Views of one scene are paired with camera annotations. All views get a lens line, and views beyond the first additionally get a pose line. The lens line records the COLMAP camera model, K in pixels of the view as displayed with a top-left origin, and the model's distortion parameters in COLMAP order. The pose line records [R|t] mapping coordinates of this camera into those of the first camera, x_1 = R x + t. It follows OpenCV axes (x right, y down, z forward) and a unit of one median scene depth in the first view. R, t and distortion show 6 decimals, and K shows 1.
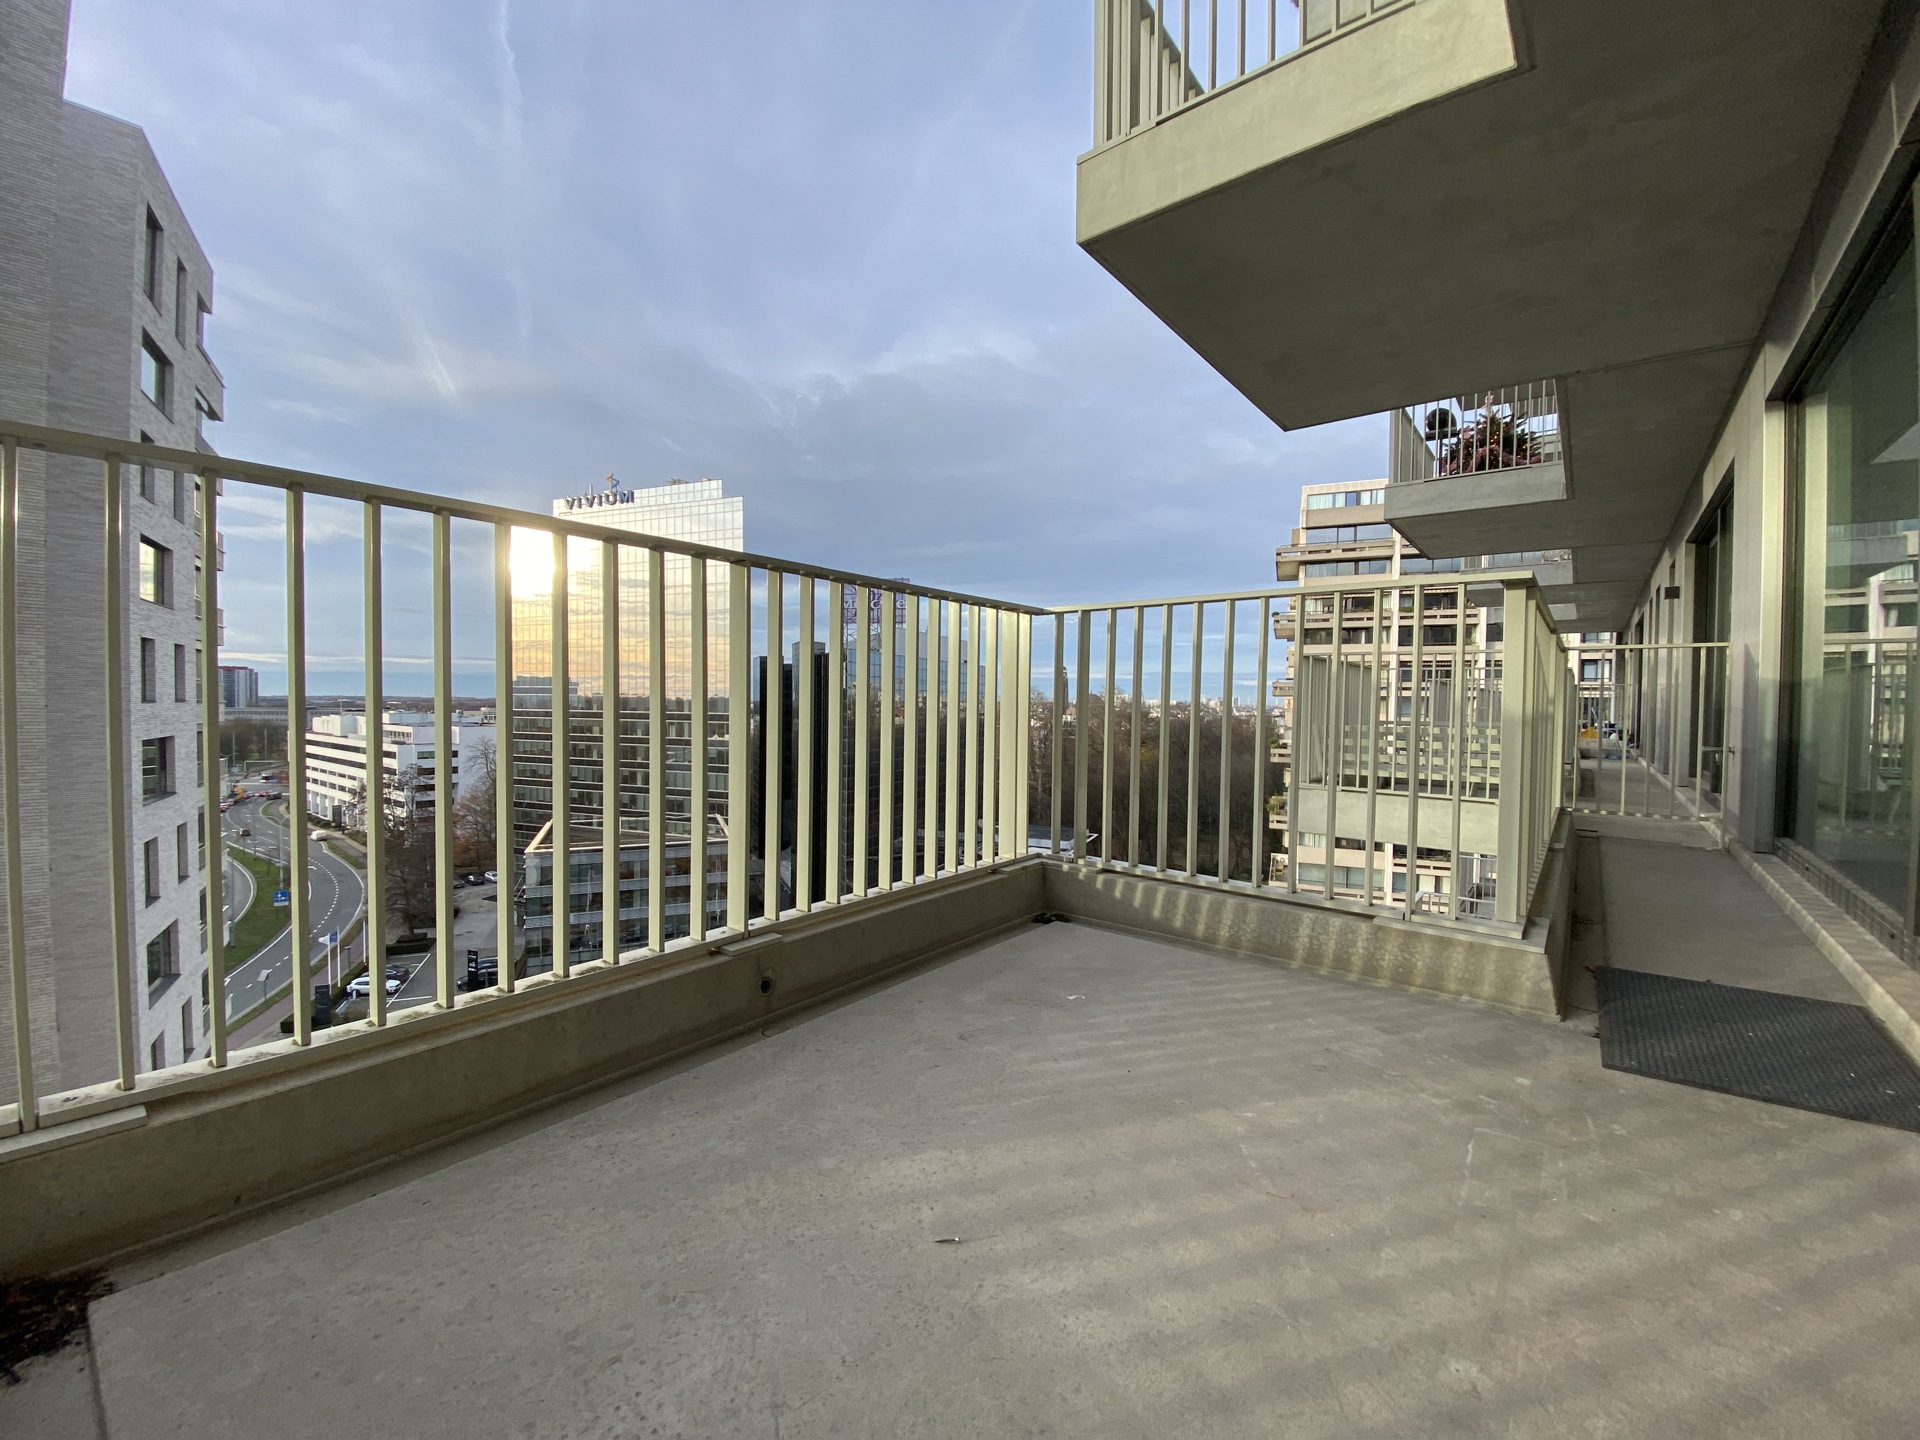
lens RADIAL K [[774.0, 0, 951.7], [0, 774.0, 720.1], [0, 0, 1]] dist [0.001668, -0.012432]
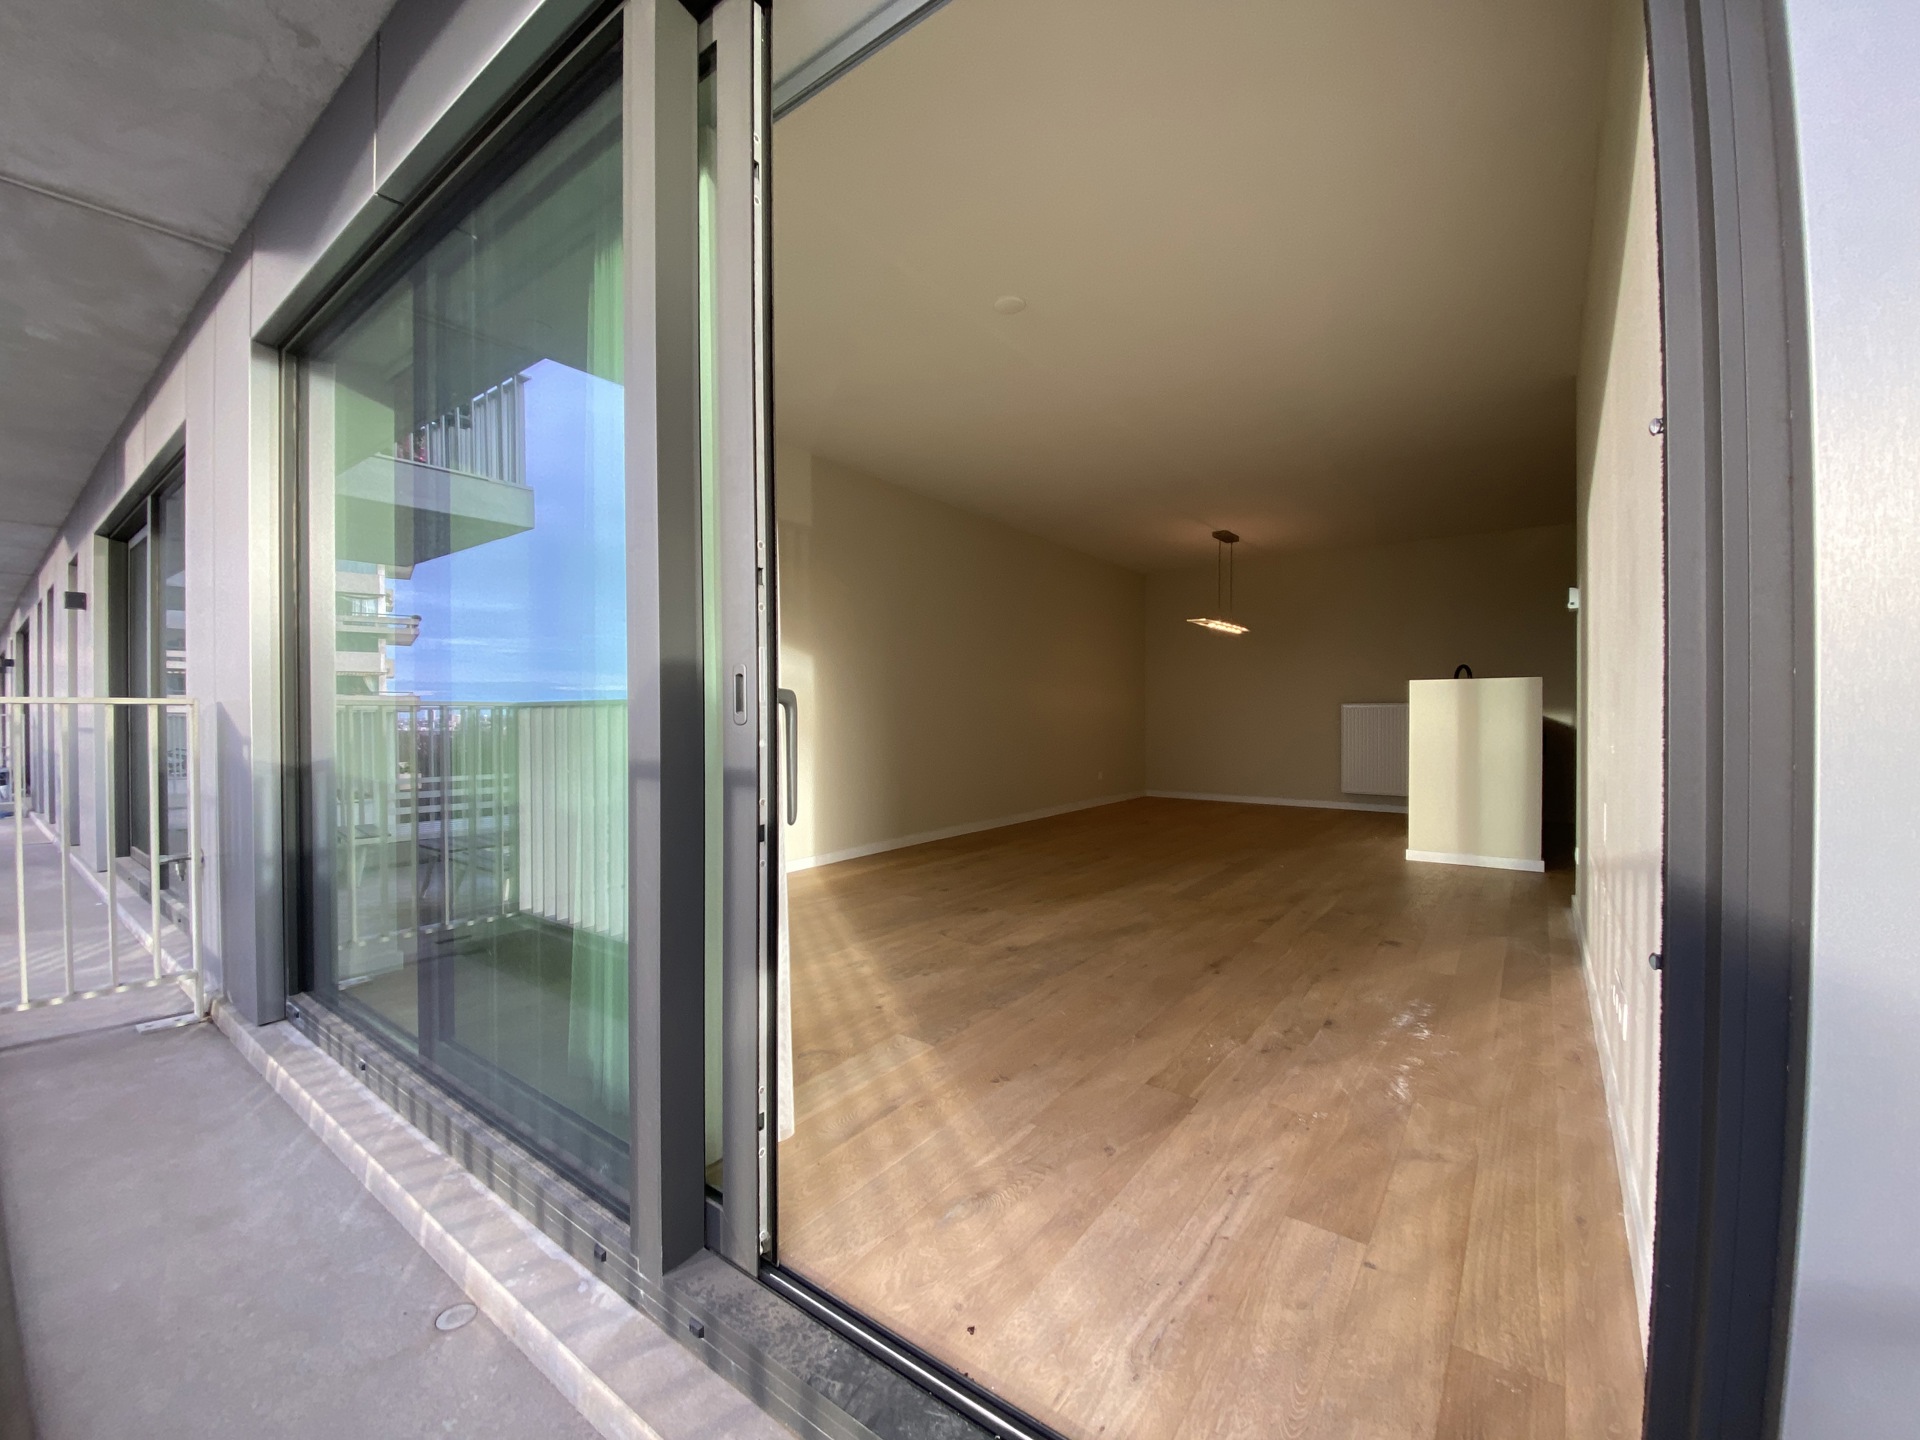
lens RADIAL K [[774.0, 0, 951.7], [0, 774.0, 720.1], [0, 0, 1]] dist [0.001668, -0.012432]
pose [[-0.049062, -0.017708, 0.998639, 0.318231], [0.029332, 0.999386, 0.019162, -0.073619], [-0.998365, 0.030232, -0.048513, 0.369661]]
